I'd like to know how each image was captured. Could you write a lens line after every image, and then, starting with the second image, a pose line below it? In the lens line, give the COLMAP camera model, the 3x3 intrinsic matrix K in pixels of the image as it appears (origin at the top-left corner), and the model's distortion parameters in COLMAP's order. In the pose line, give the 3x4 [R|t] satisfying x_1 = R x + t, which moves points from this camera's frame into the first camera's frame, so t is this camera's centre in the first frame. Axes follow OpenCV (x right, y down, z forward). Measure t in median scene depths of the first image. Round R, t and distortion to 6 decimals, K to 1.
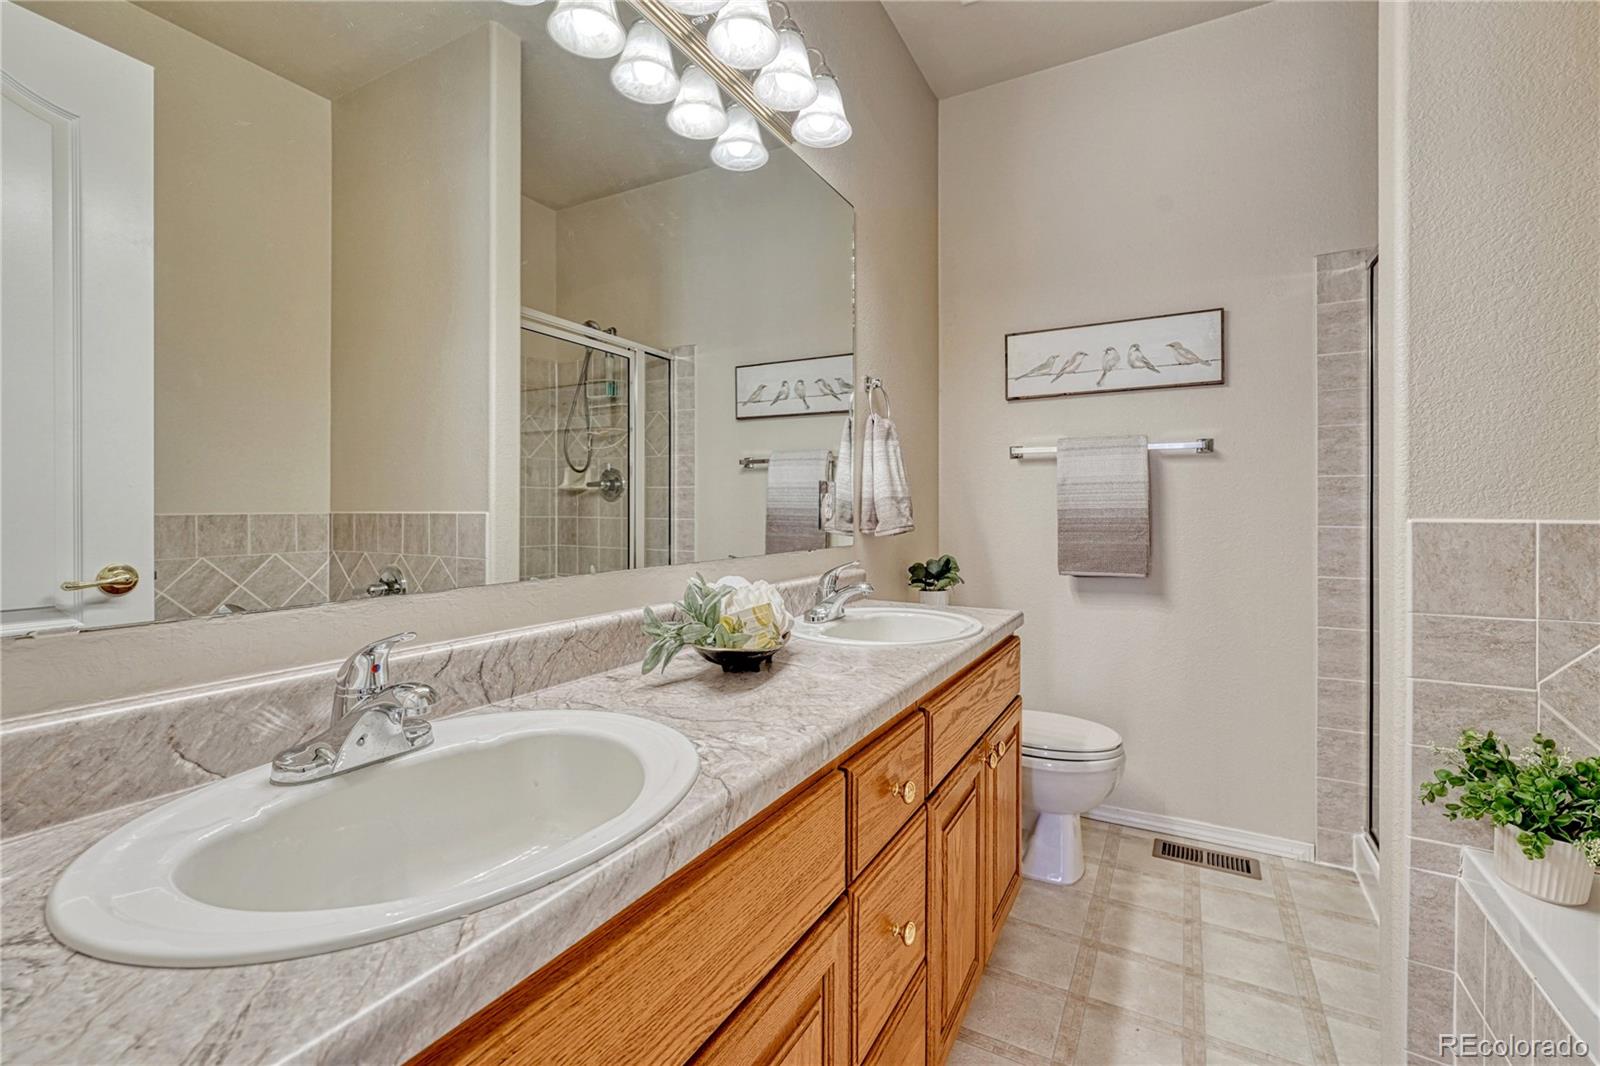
lens RADIAL K [[694.5, 0, 800.5], [0, 694.5, 507.6], [0, 0, 1]] dist [-0.001618, 0.000754]
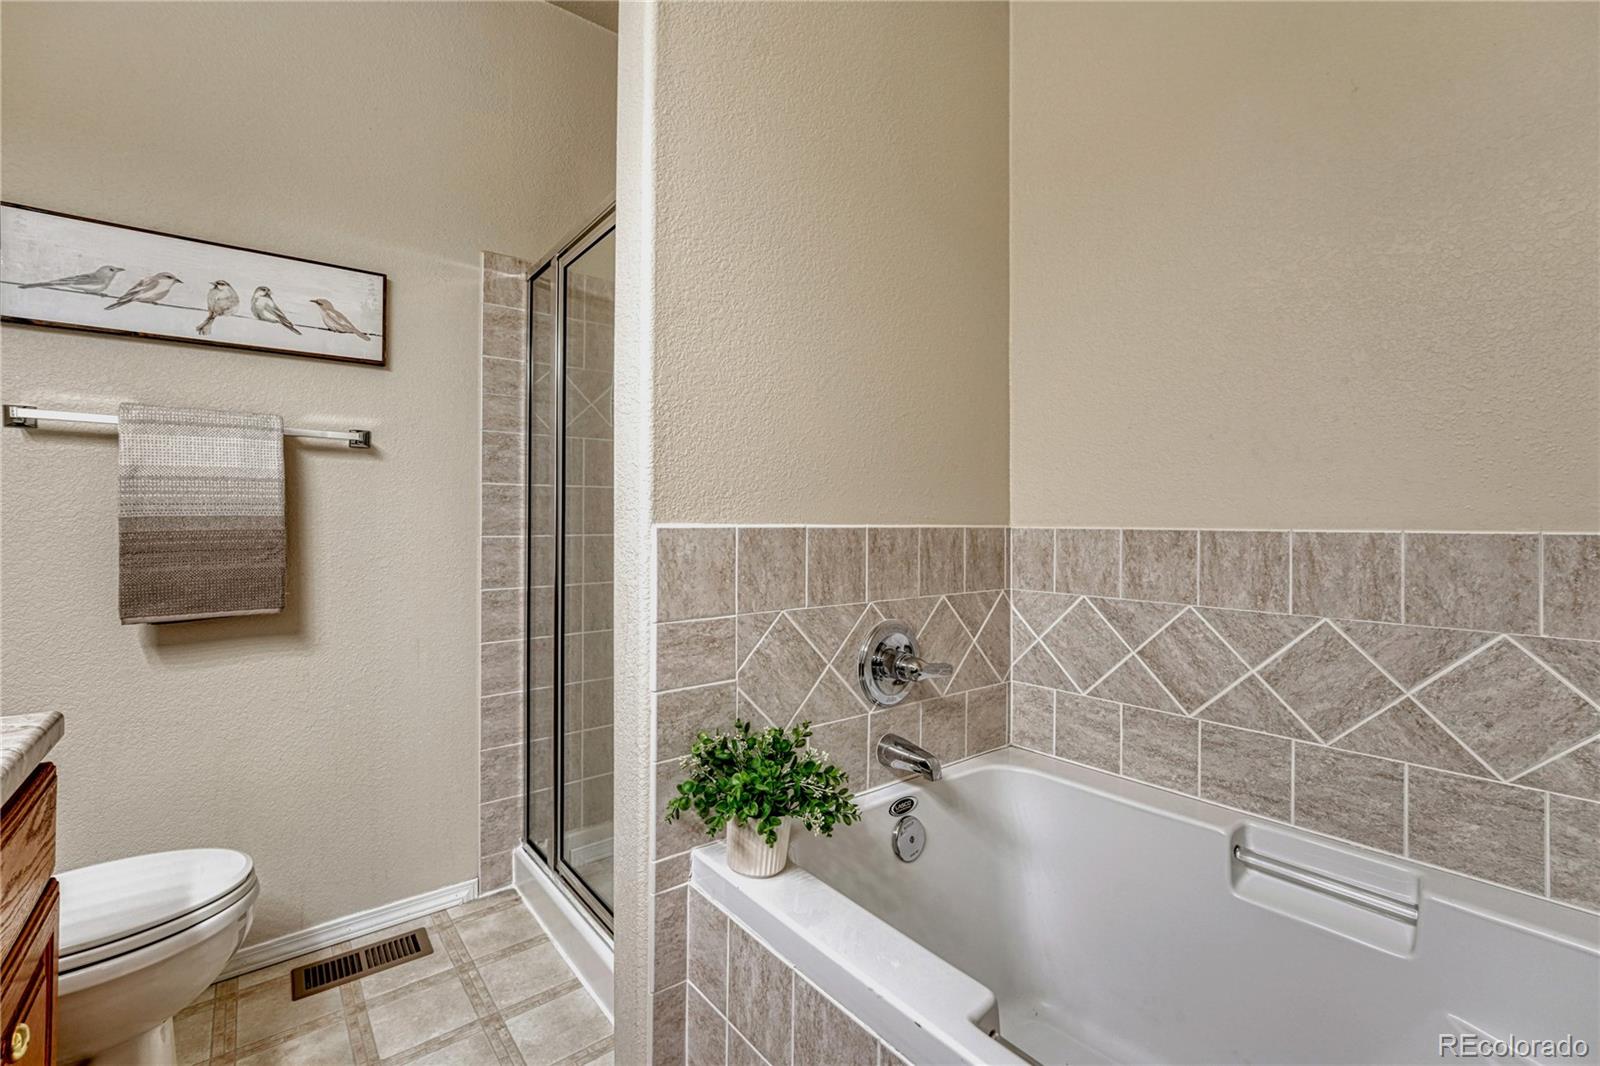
lens RADIAL K [[682.6, 0, 801.5], [0, 682.6, 510.5], [0, 0, 1]] dist [-0.007704, -0.000312]
pose [[0.370868, 0.014971, 0.928565, 0.047938], [-0.000400, 0.999873, -0.015960, 0.006624], [-0.928685, 0.005547, 0.370827, 0.261184]]
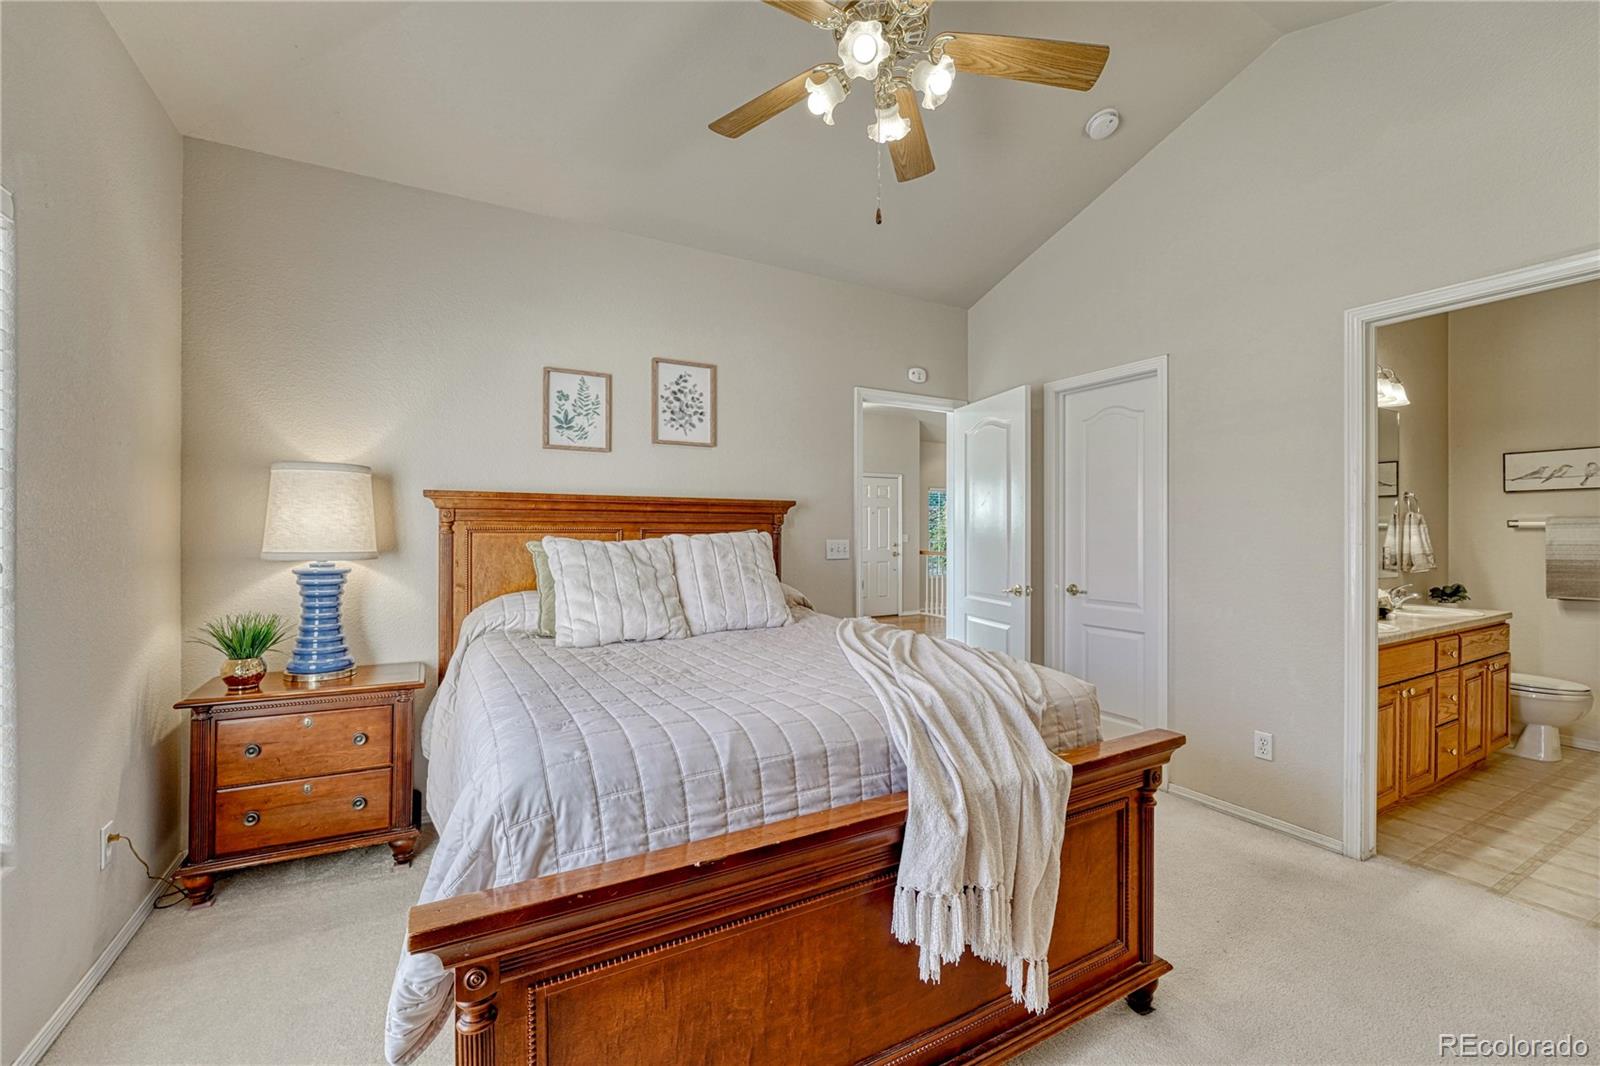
lens RADIAL K [[663.6, 0, 798.4], [0, 663.6, 531.5], [0, 0, 1]] dist [-0.002621, -0.000346]
pose [[0.855555, 0.001760, -0.517710, -0.415420], [0.000729, 0.999989, 0.004605, -0.087073], [0.517712, -0.004317, 0.855544, -1.548865]]
